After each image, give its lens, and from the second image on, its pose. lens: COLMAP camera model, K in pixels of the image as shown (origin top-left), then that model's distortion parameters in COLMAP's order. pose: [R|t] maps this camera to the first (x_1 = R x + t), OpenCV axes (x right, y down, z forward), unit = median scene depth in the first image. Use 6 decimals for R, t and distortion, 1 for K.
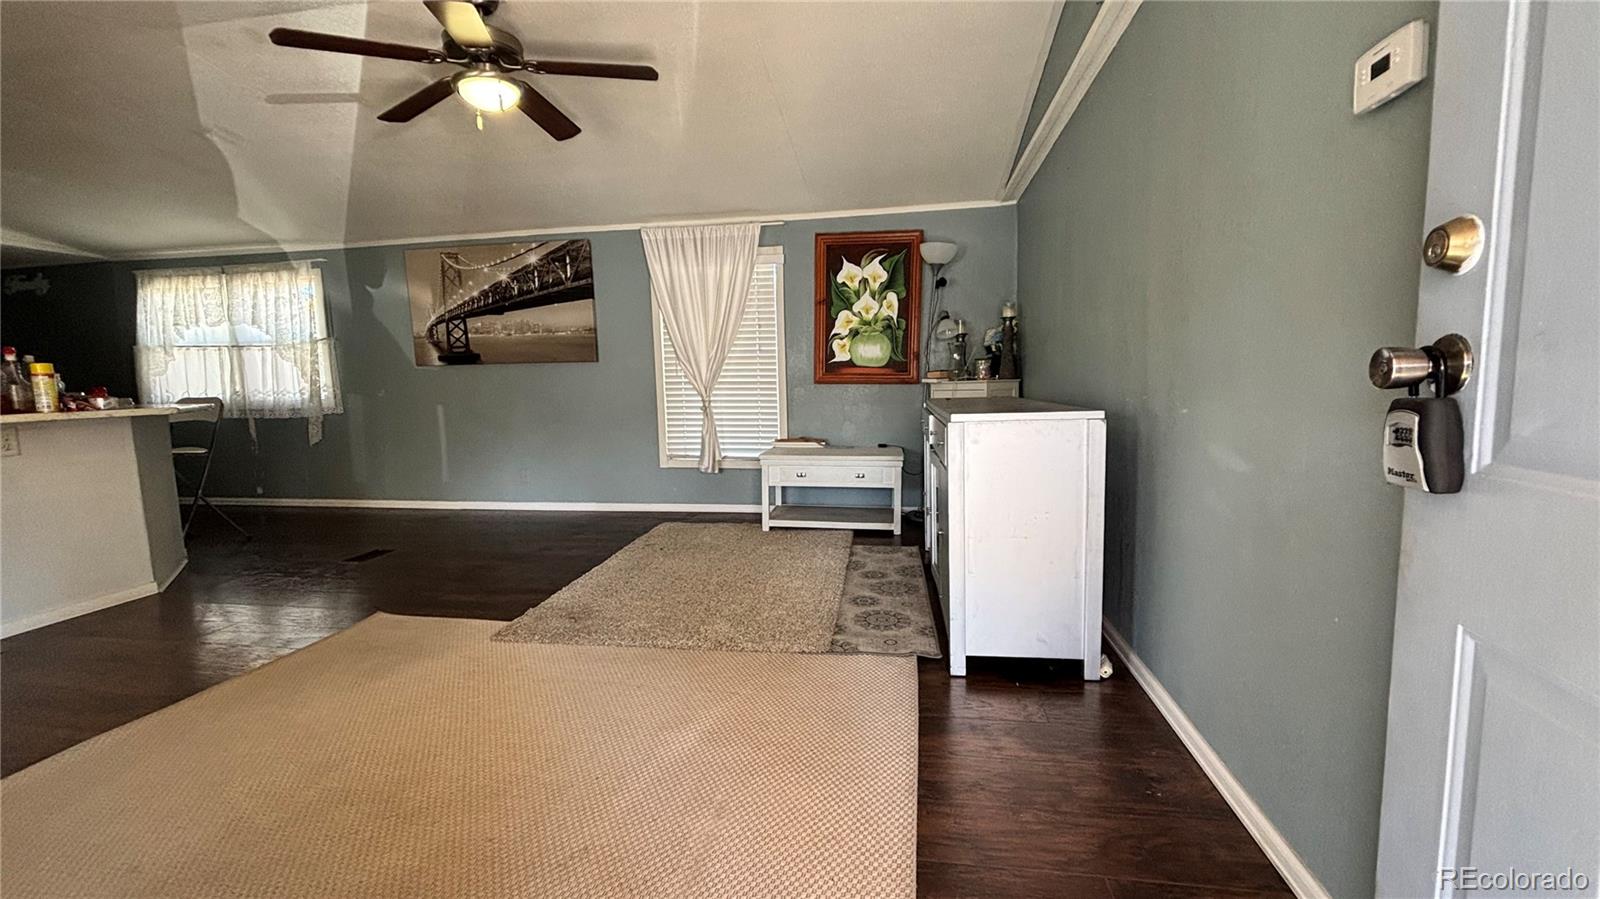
lens RADIAL K [[635.1, 0, 797.7], [0, 635.1, 454.7], [0, 0, 1]] dist [-0.001068, -0.000355]
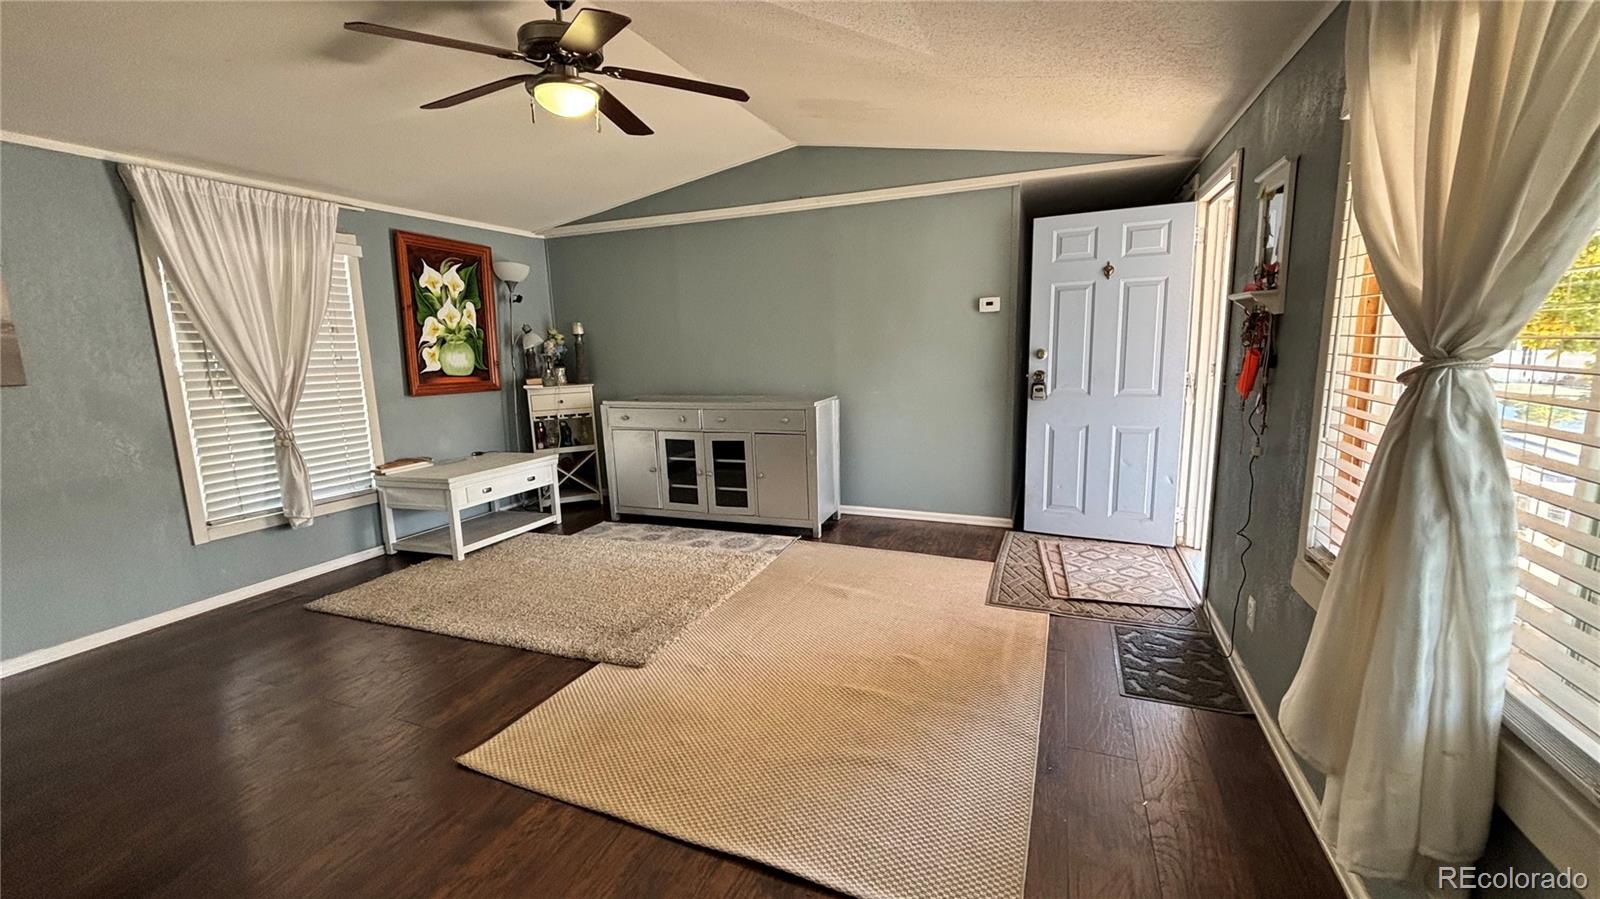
lens RADIAL K [[635.1, 0, 797.4], [0, 635.1, 446.4], [0, 0, 1]] dist [-0.001068, -0.000355]
pose [[0.223968, -0.145093, 0.963736, -0.739404], [0.141296, 0.983243, 0.115193, -0.071392], [-0.964300, 0.110372, 0.240716, 0.273746]]
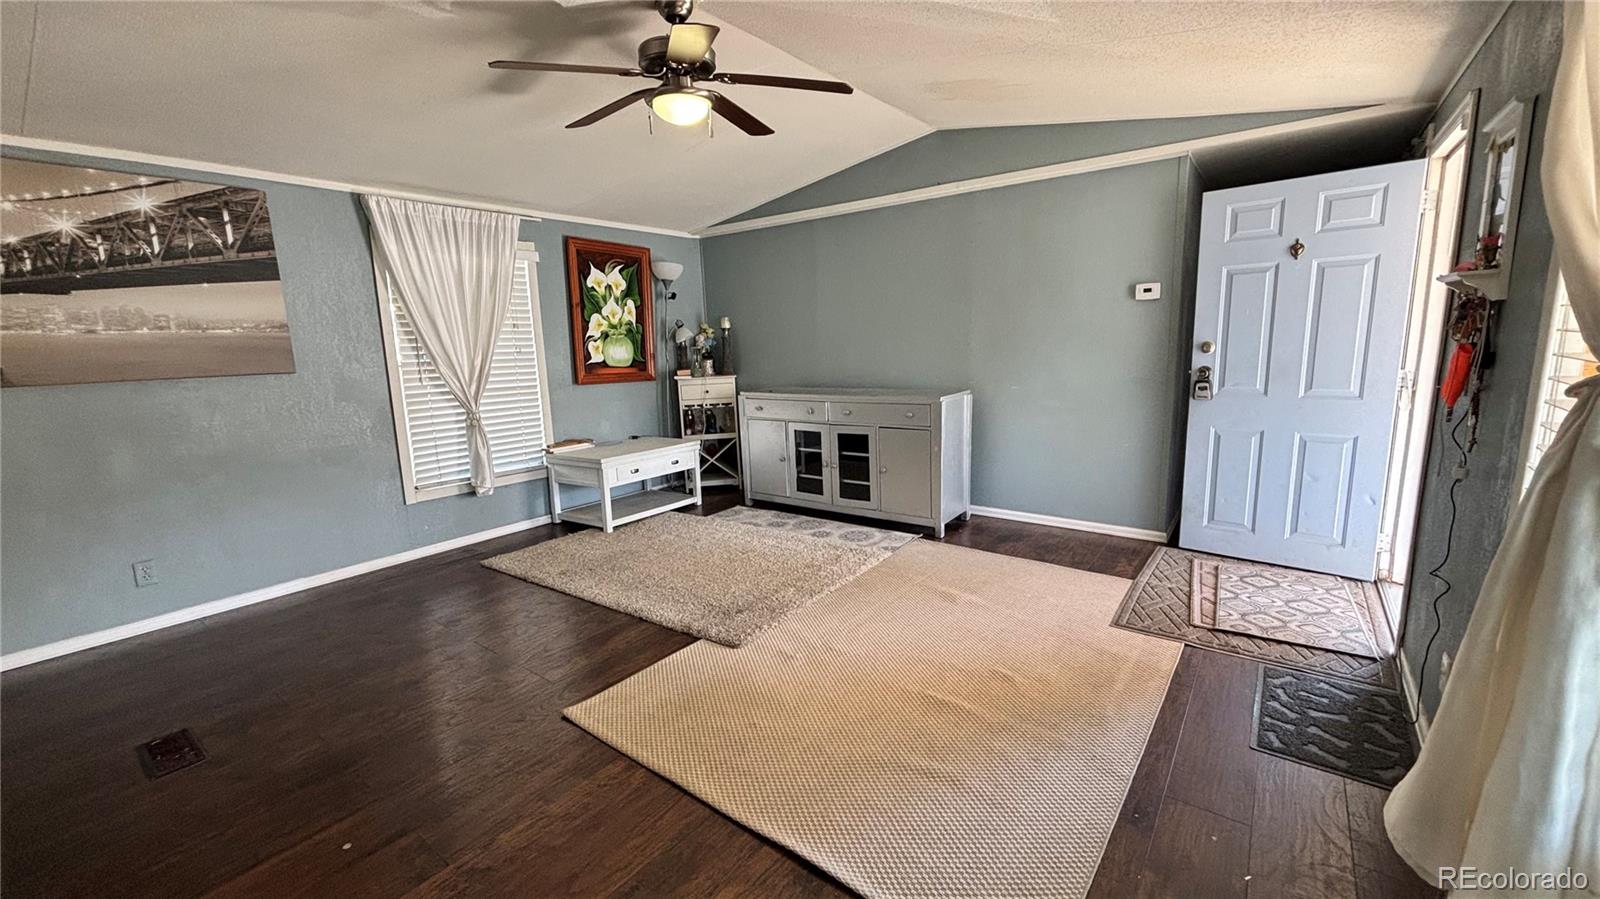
lens RADIAL K [[635.1, 0, 801.2], [0, 635.1, 447.9], [0, 0, 1]] dist [-0.001068, -0.000355]
pose [[0.467753, -0.147944, 0.871389, -0.716153], [0.130491, 0.986647, 0.097466, -0.067540], [-0.874173, 0.068119, 0.480813, 0.216353]]
